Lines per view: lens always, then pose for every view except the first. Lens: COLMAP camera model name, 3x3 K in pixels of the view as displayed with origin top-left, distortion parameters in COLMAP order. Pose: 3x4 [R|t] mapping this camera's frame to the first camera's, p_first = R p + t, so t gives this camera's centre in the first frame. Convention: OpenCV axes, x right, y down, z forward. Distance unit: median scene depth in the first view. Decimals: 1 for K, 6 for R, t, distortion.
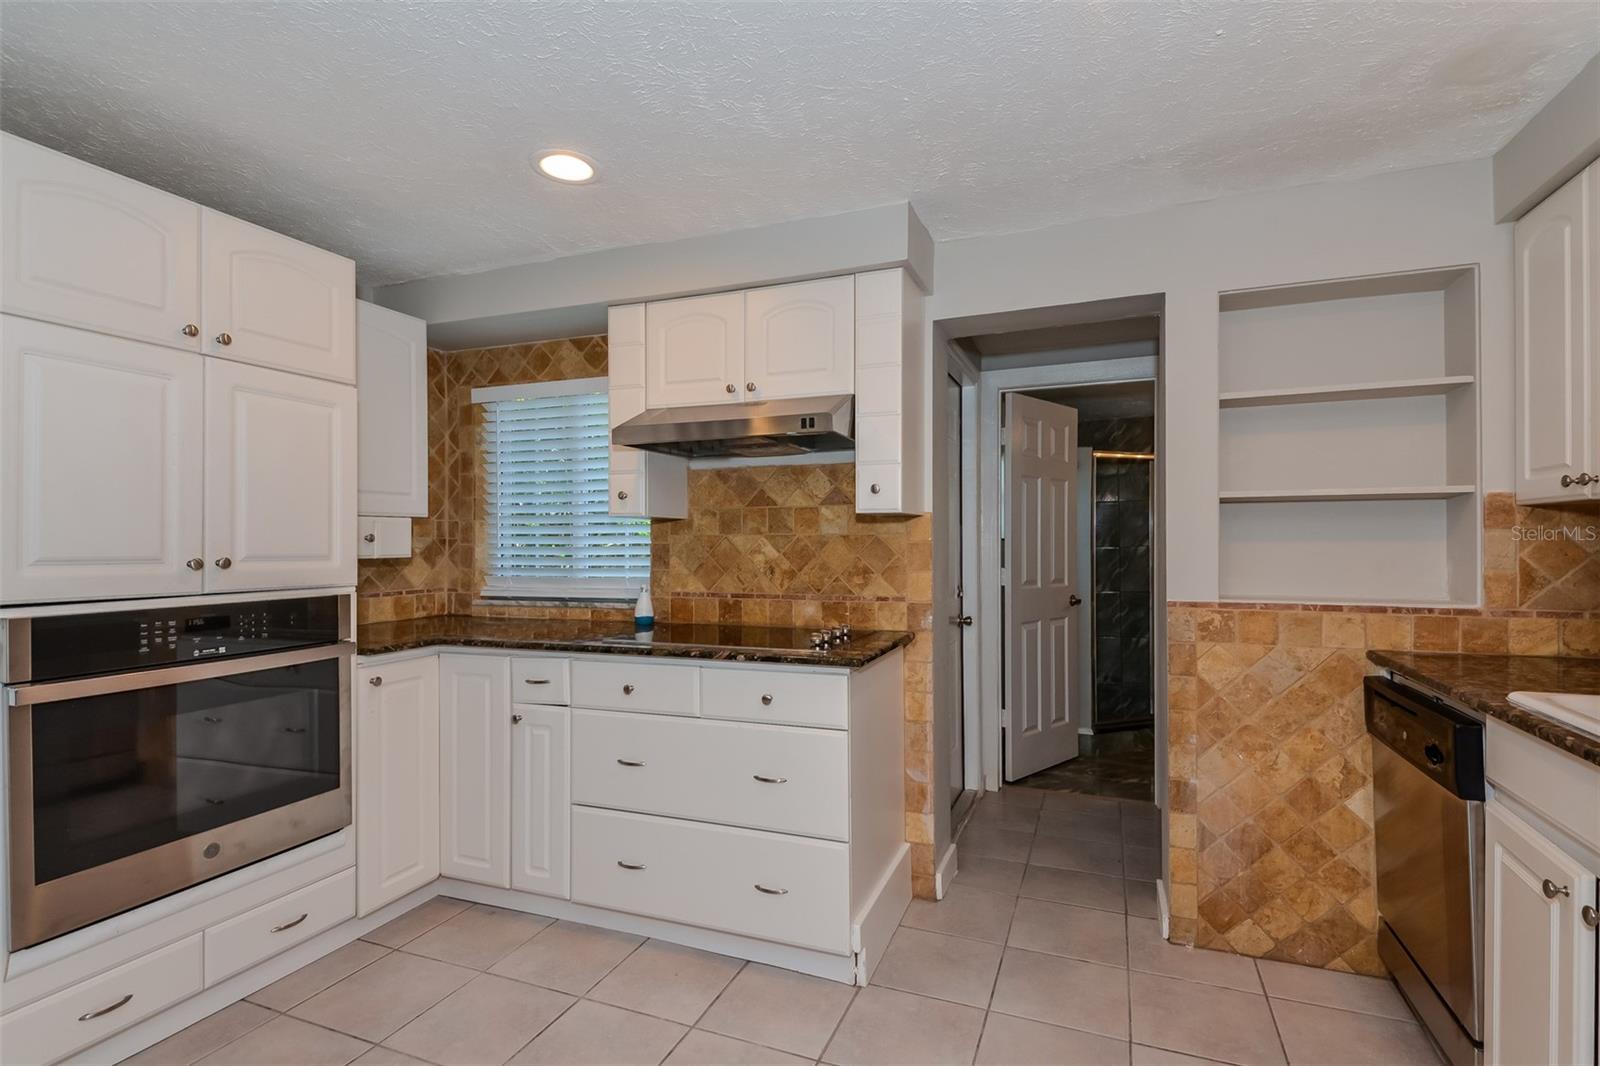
lens RADIAL K [[759.0, 0, 802.3], [0, 759.0, 535.7], [0, 0, 1]] dist [0.010247, -0.003184]
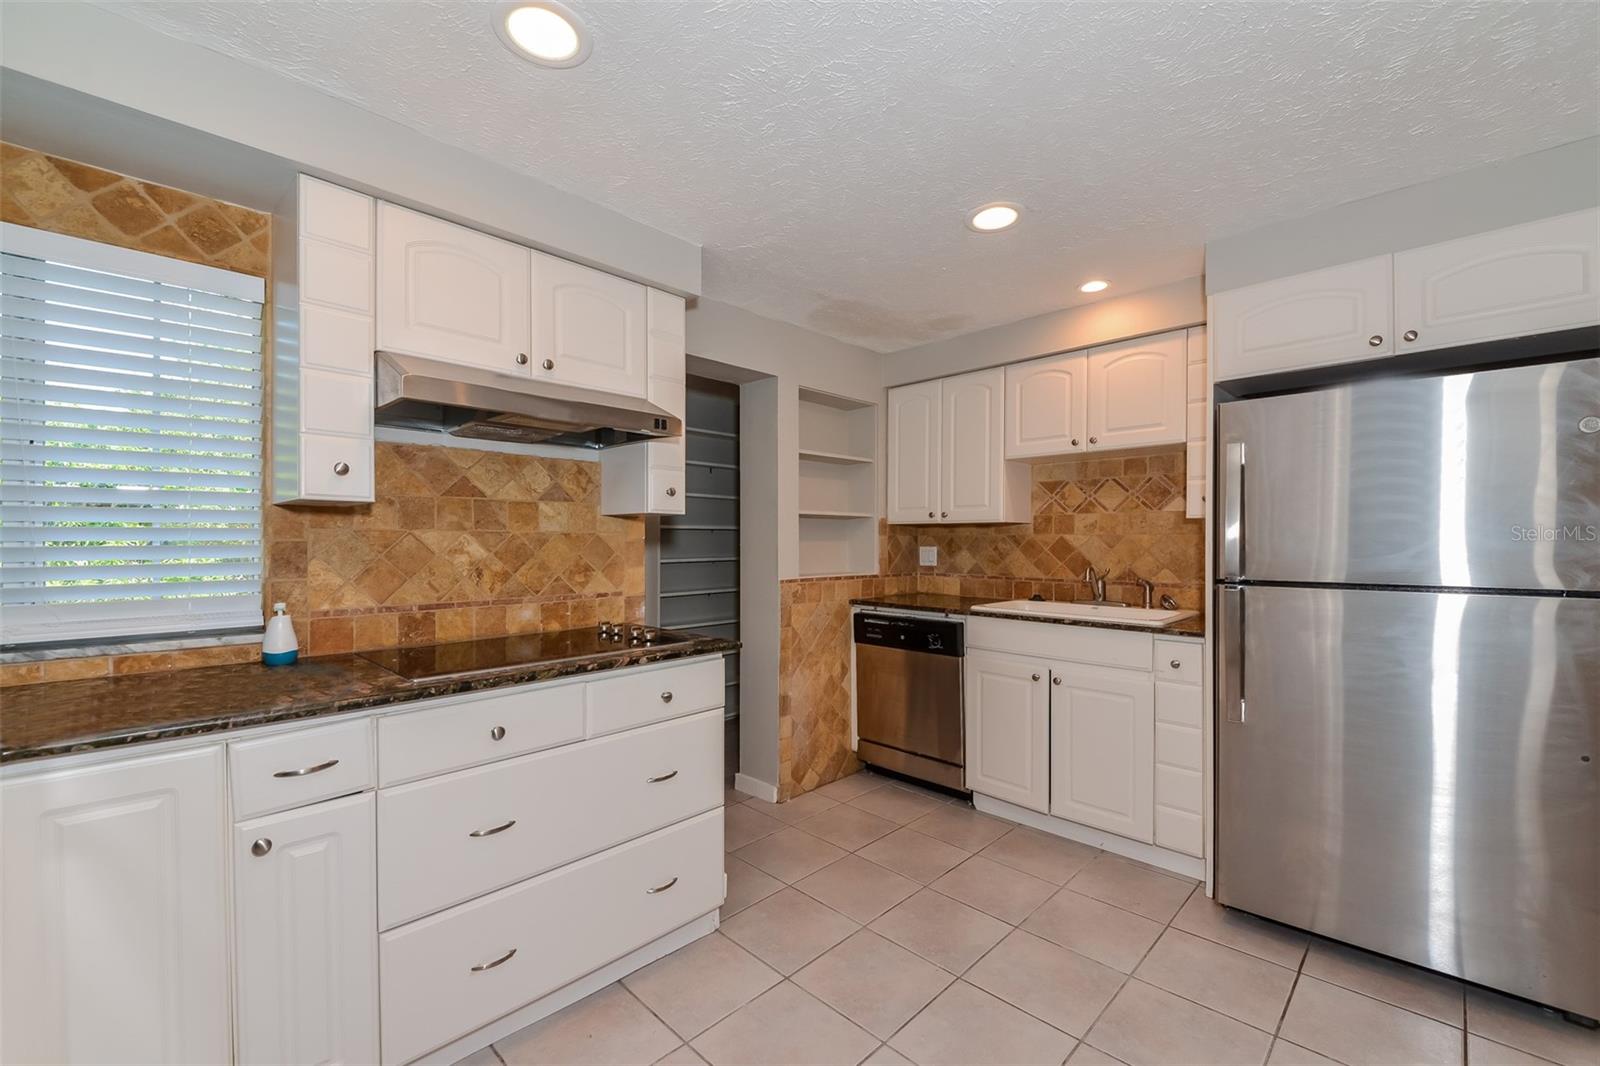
lens RADIAL K [[653.9, 0, 809.1], [0, 653.9, 539.5], [0, 0, 1]] dist [-0.007797, -0.003646]
pose [[0.367011, 0.005900, 0.930198, -0.609290], [-0.008359, 0.999960, -0.003044, 0.007636], [-0.930179, -0.006659, 0.367046, 0.398783]]
